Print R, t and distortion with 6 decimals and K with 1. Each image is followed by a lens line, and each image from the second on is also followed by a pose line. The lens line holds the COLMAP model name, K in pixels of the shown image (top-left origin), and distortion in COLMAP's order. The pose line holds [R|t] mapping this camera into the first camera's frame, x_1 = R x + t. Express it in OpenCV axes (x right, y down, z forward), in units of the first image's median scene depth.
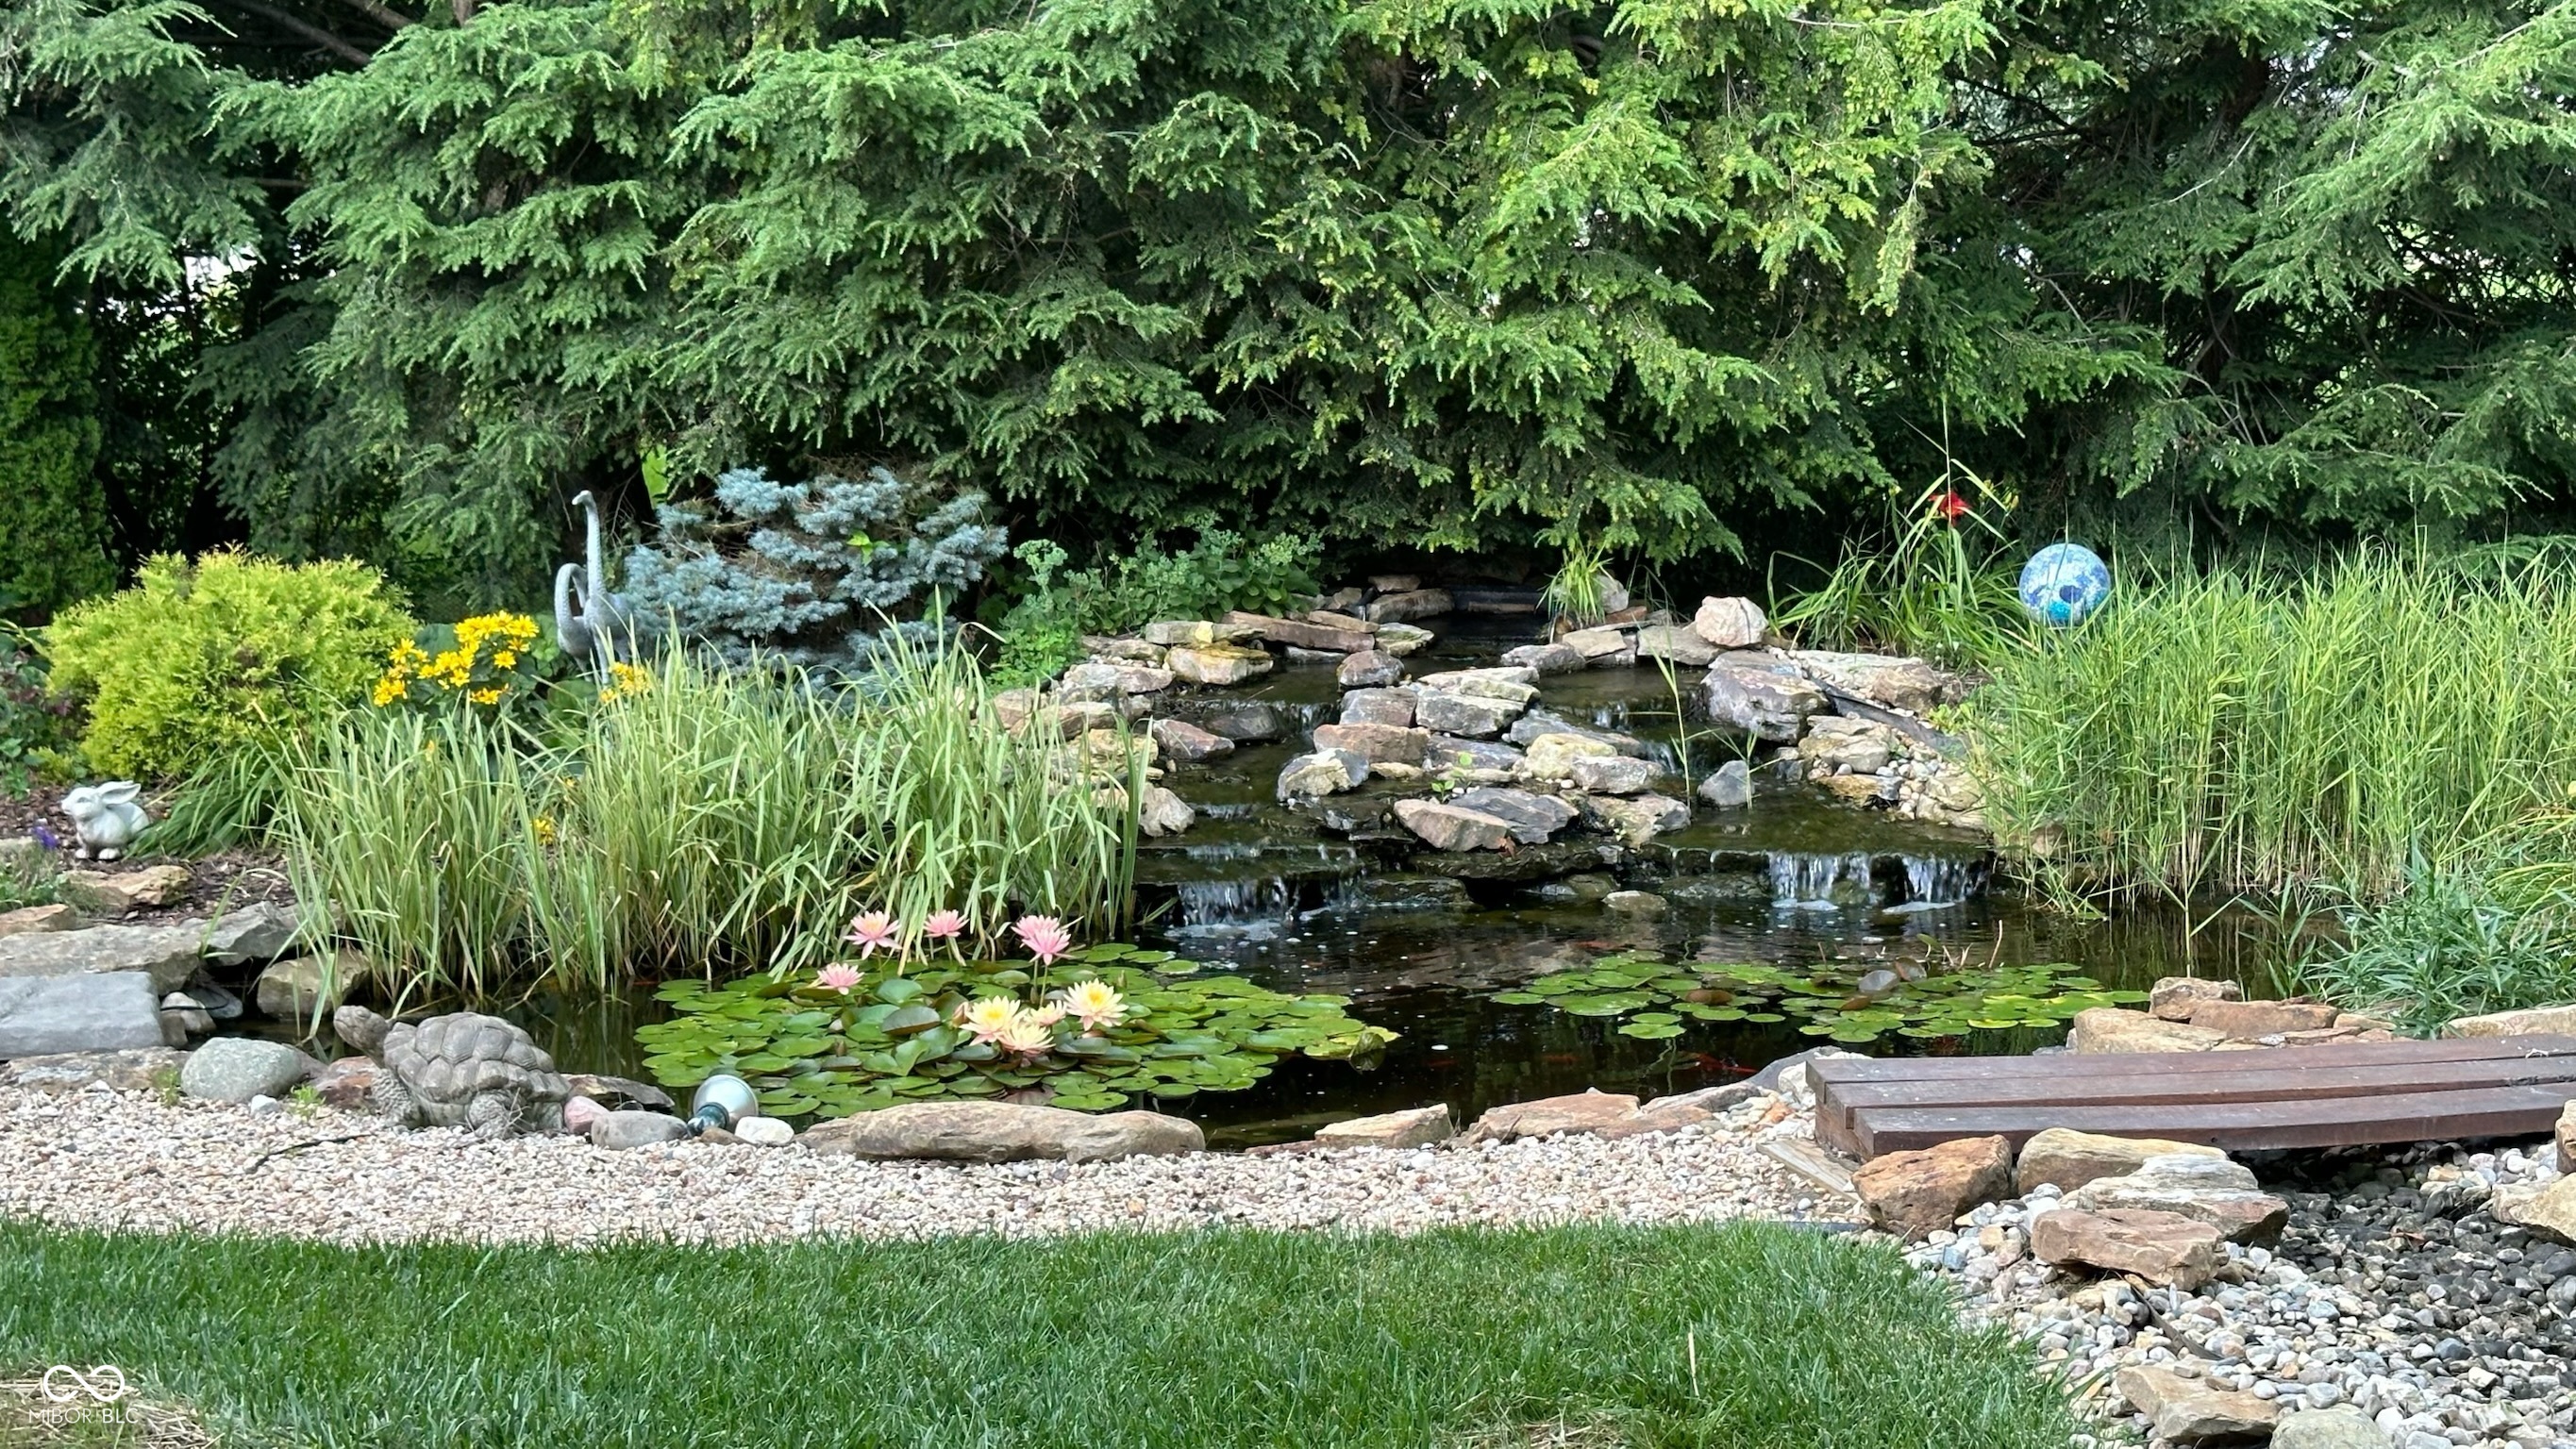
lens RADIAL K [[3773.1, 0, 1288.0], [0, 3773.1, 724.5], [0, 0, 1]] dist [0.311128, 0.050109]
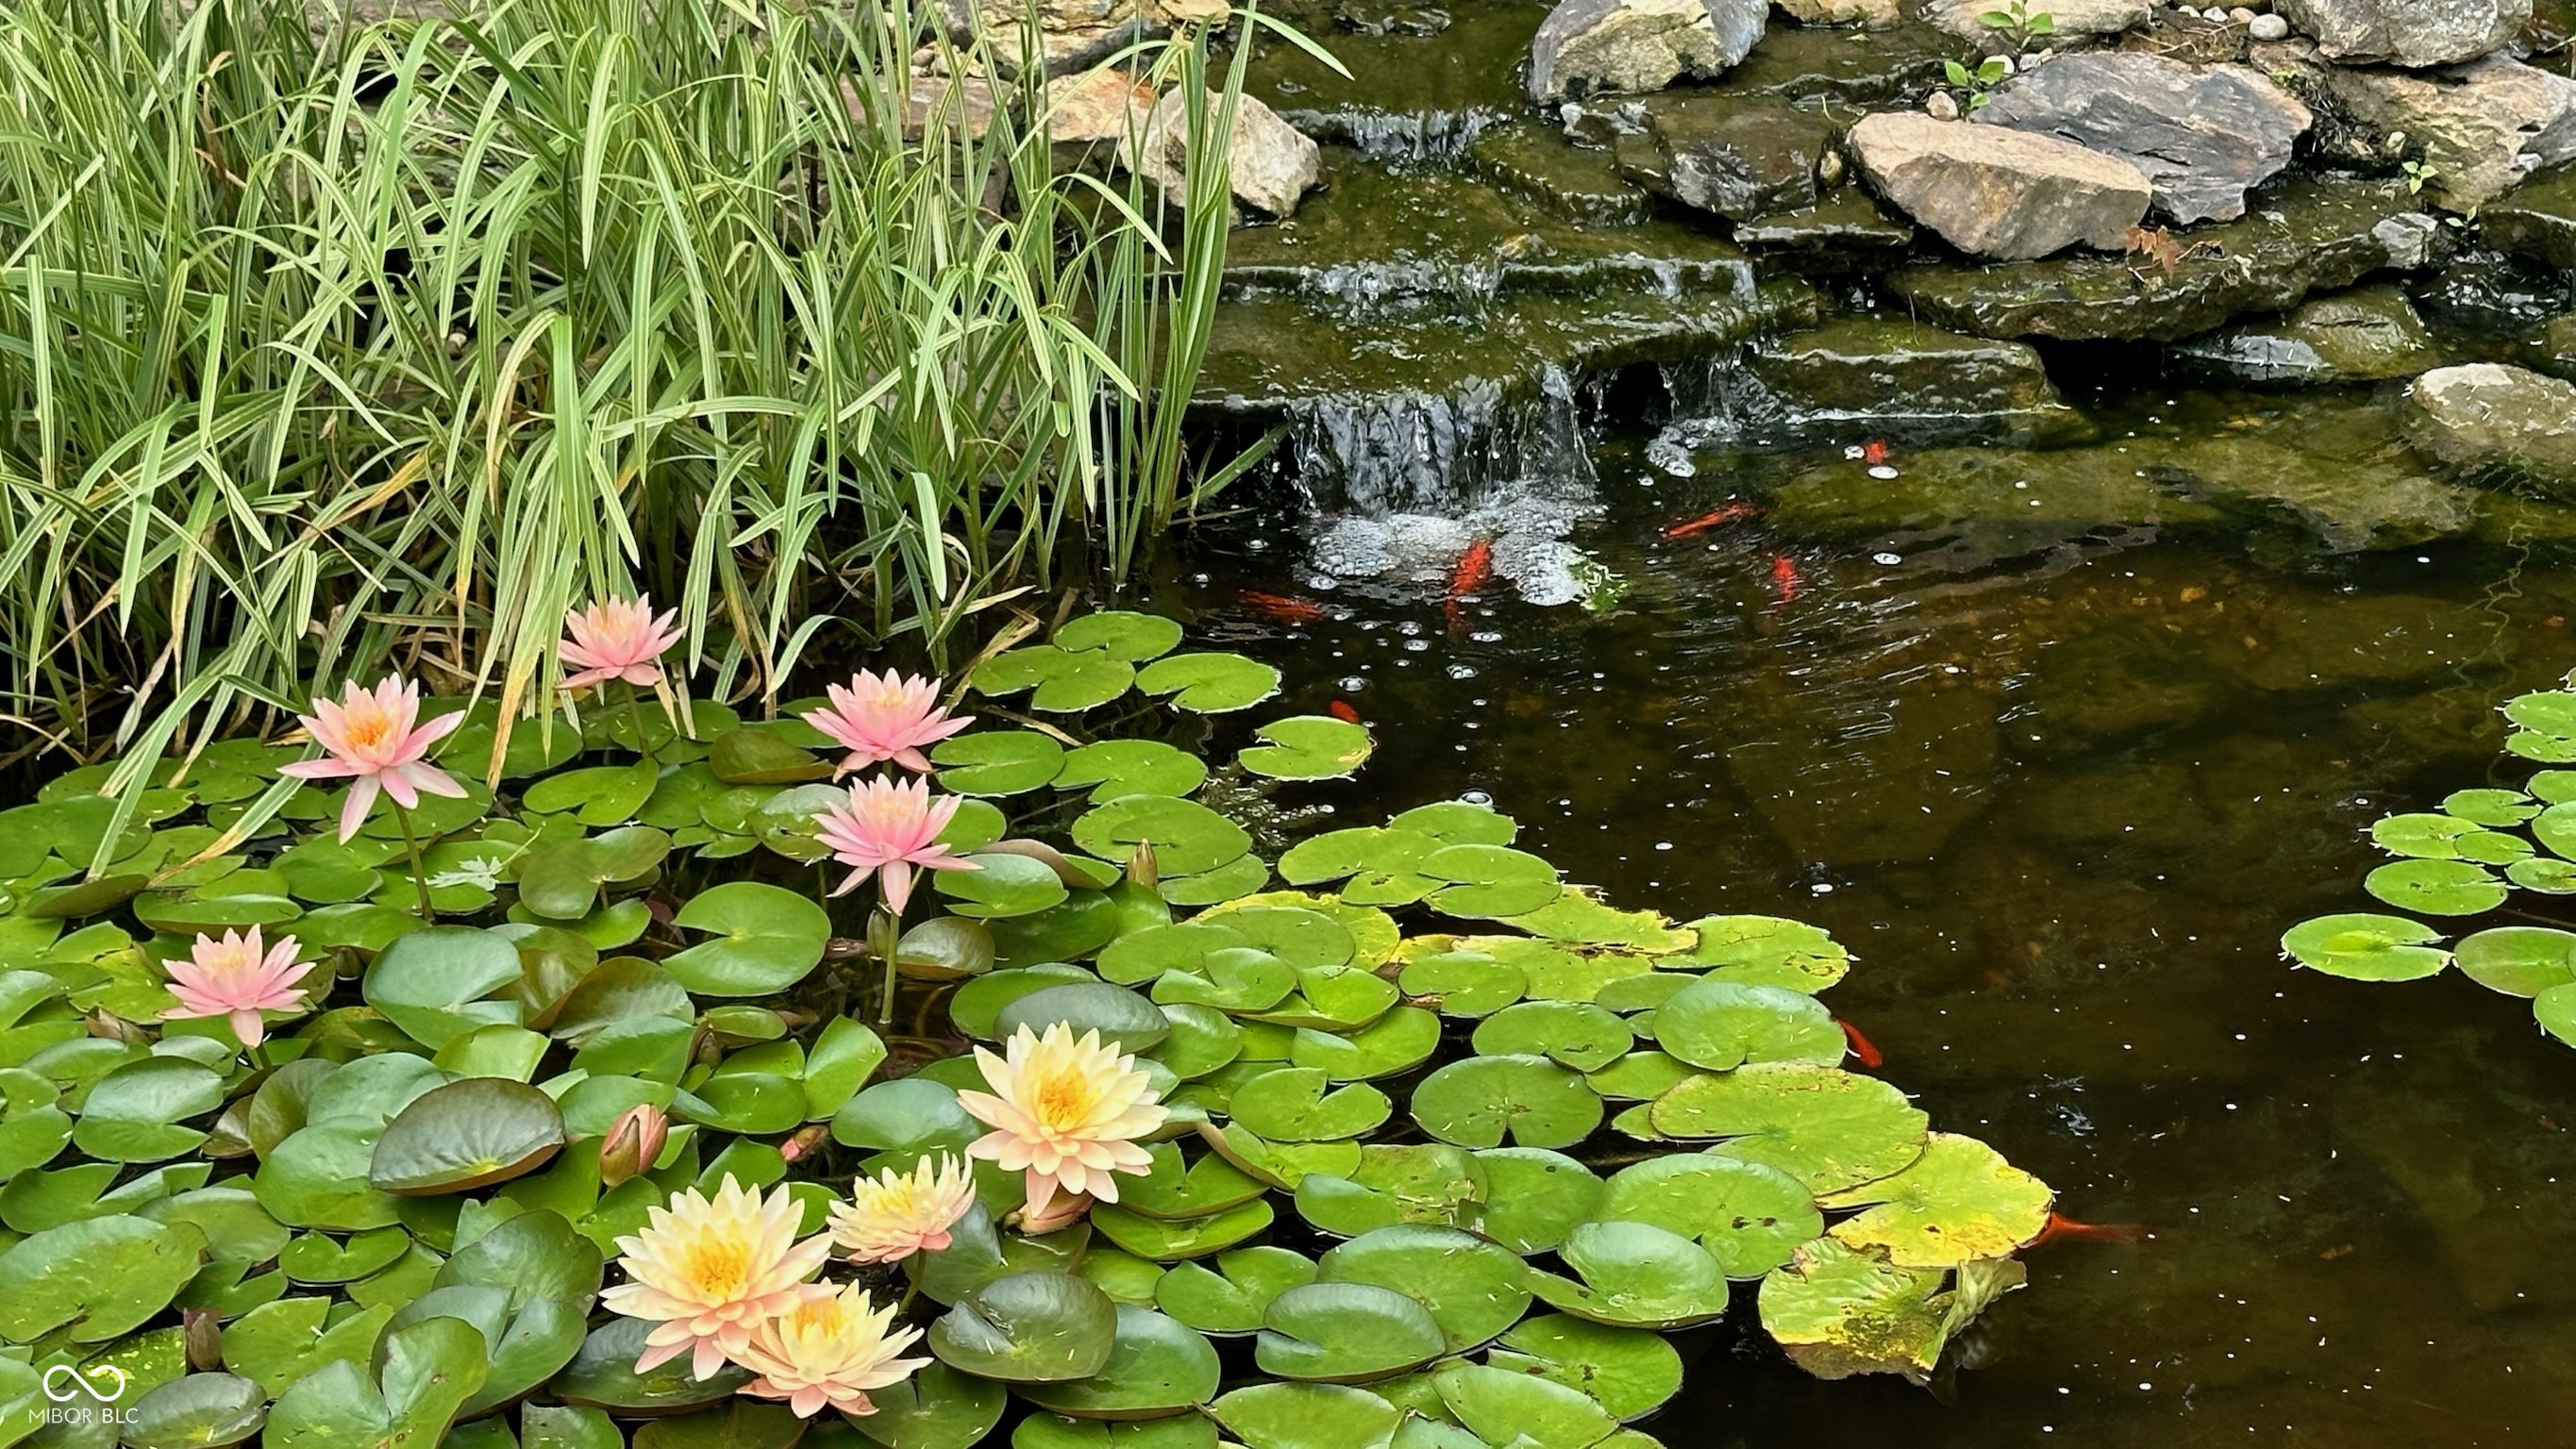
lens RADIAL K [[4264.3, 0, 1288.0], [0, 4264.3, 724.5], [0, 0, 1]] dist [0.133122, 0.054746]
pose [[0.999995, -0.001308, -0.002822, -0.029450], [0.002086, 0.954911, 0.296884, -0.053950], [0.002306, -0.296888, 0.954909, 0.627901]]
